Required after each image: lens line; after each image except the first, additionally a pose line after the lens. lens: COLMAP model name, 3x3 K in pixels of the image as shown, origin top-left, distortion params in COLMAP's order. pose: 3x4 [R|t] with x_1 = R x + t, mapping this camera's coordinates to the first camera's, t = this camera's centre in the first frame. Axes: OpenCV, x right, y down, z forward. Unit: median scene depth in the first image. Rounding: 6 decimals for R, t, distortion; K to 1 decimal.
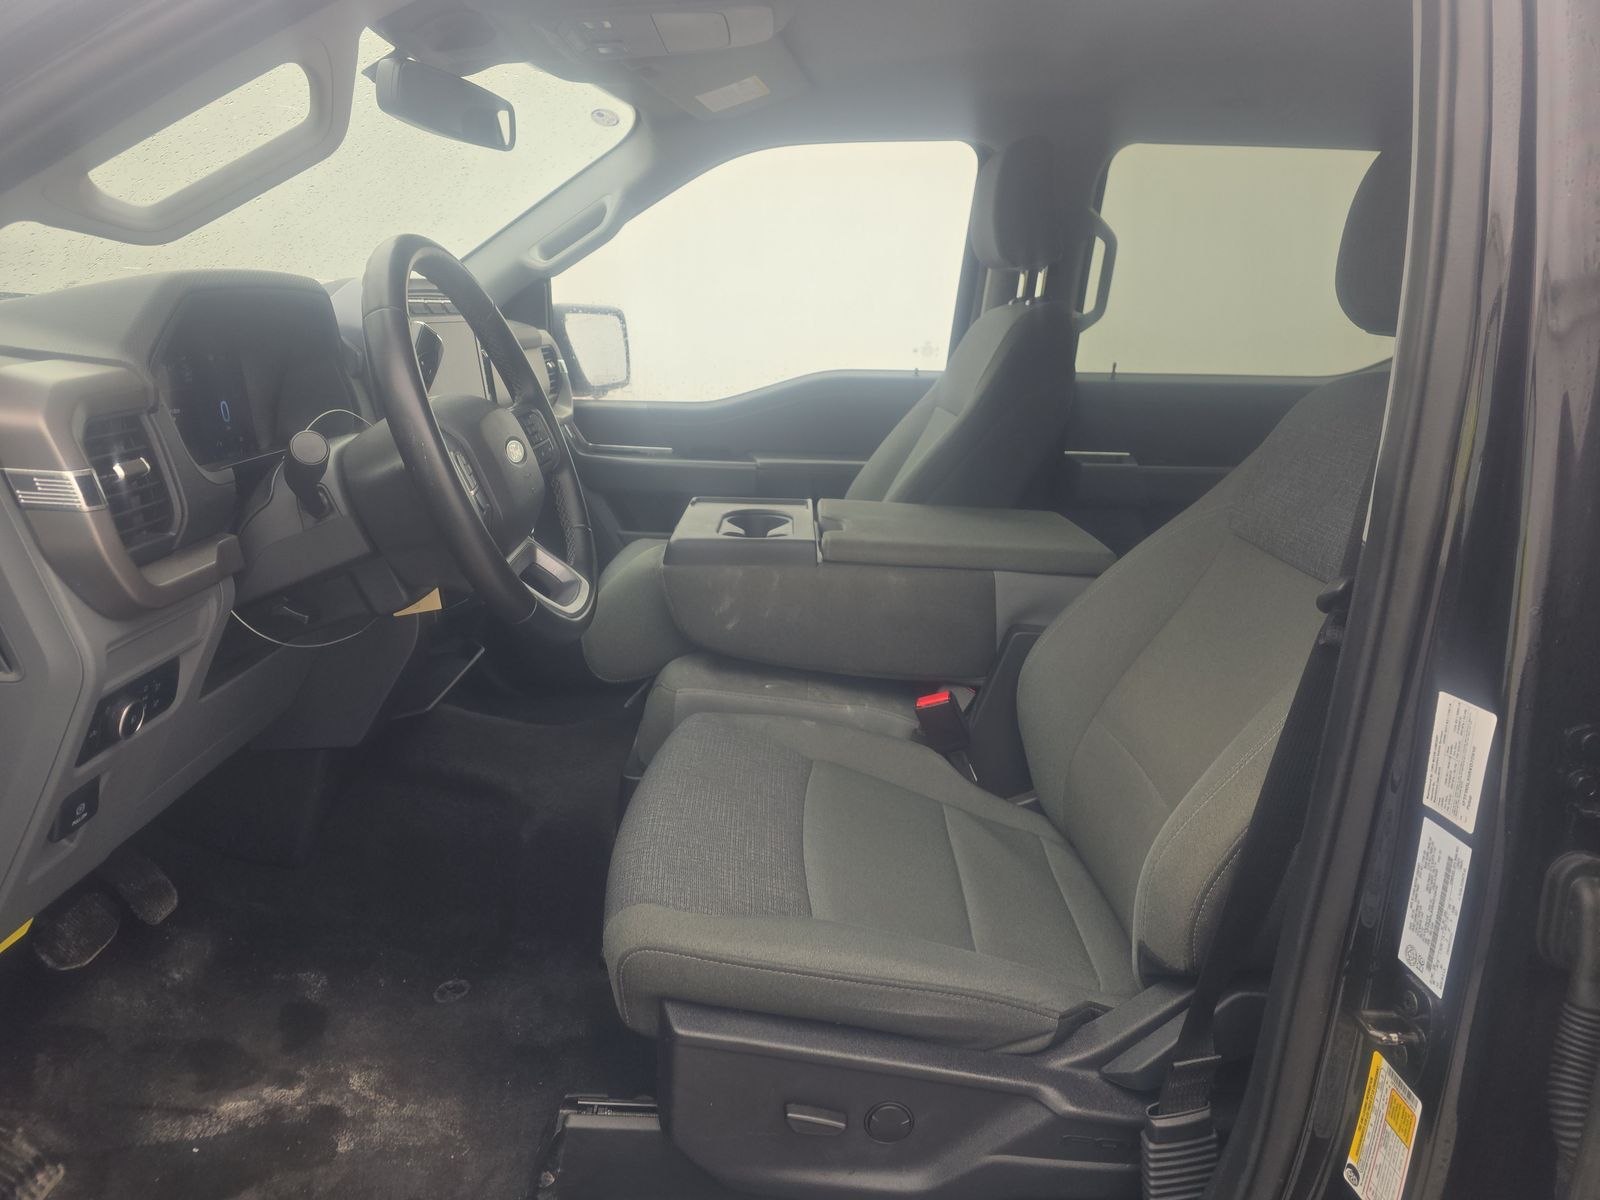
lens RADIAL K [[1075.7, 0, 805.9], [0, 1075.7, 597.8], [0, 0, 1]] dist [0.034332, -0.034588]
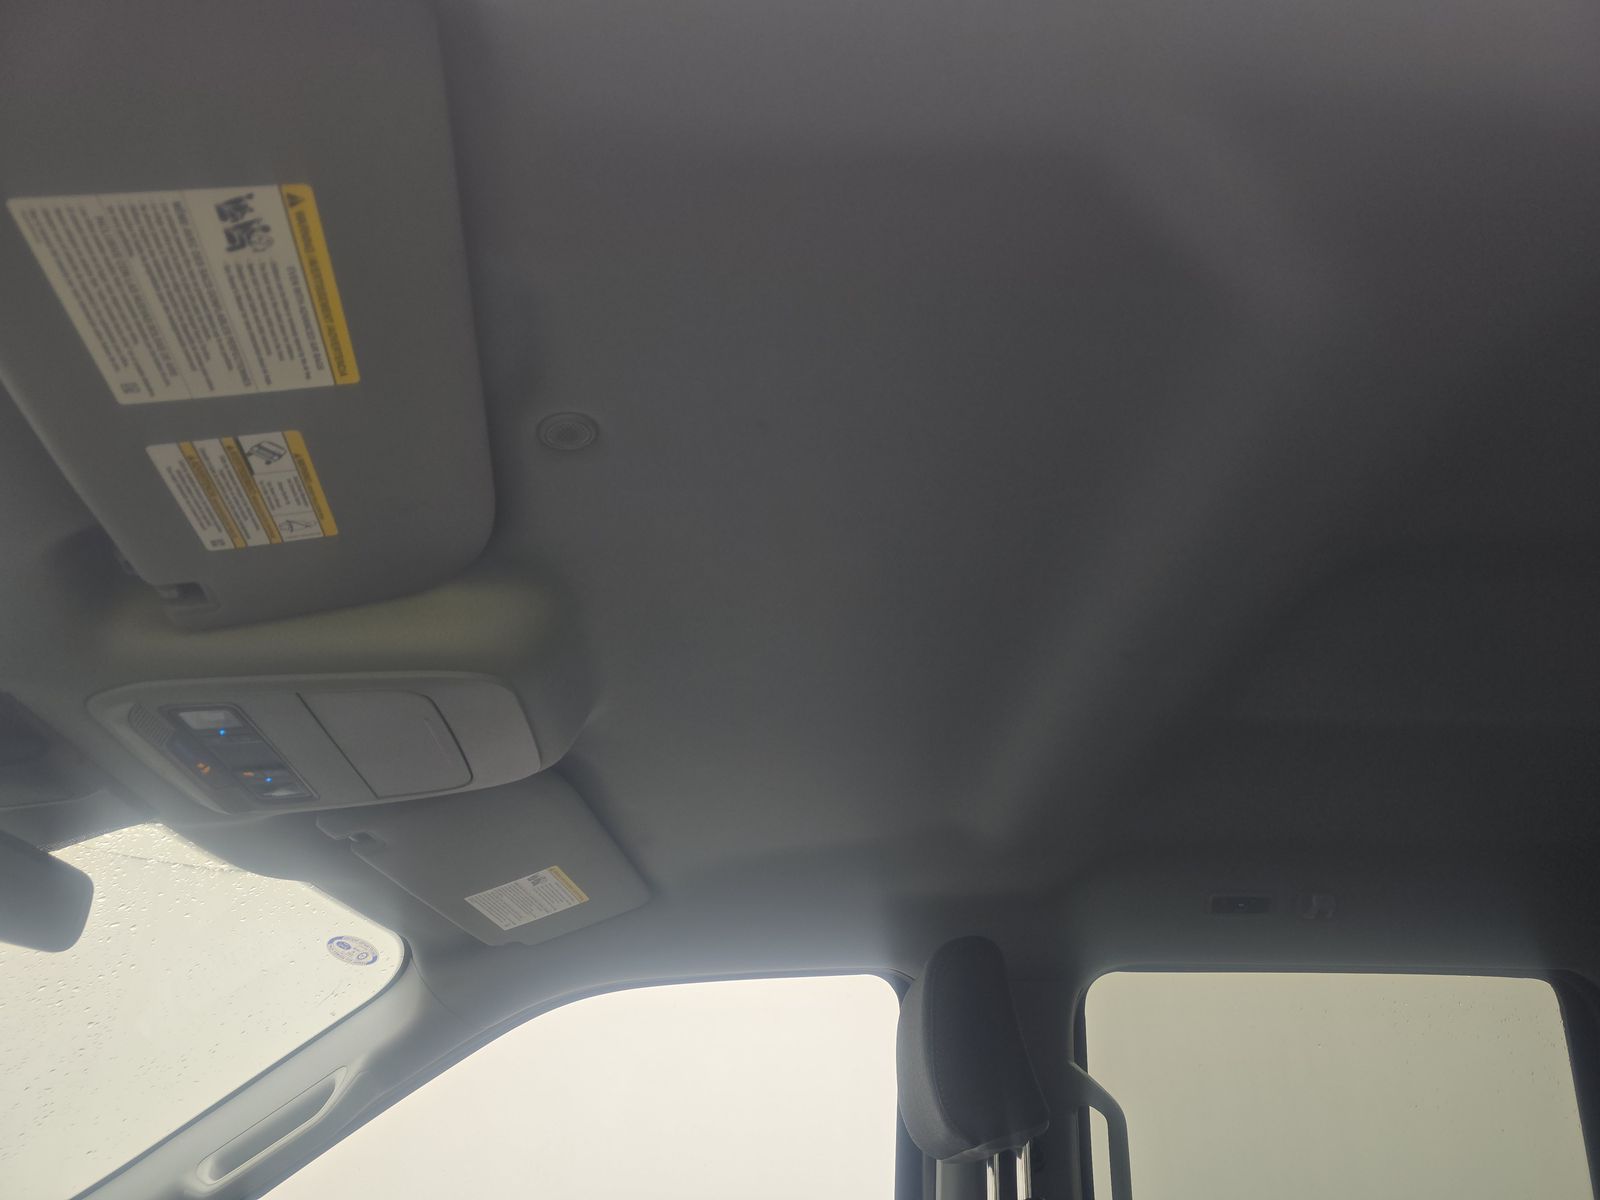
lens RADIAL K [[1044.0, 0, 800.0], [0, 1044.0, 600.0], [0, 0, 1]] dist [0.007598, 0.000997]
pose [[0.998593, -0.025393, 0.046552, 0.073142], [0.051525, 0.672165, -0.738607, -0.081781], [-0.012535, 0.739966, 0.672527, 0.367762]]
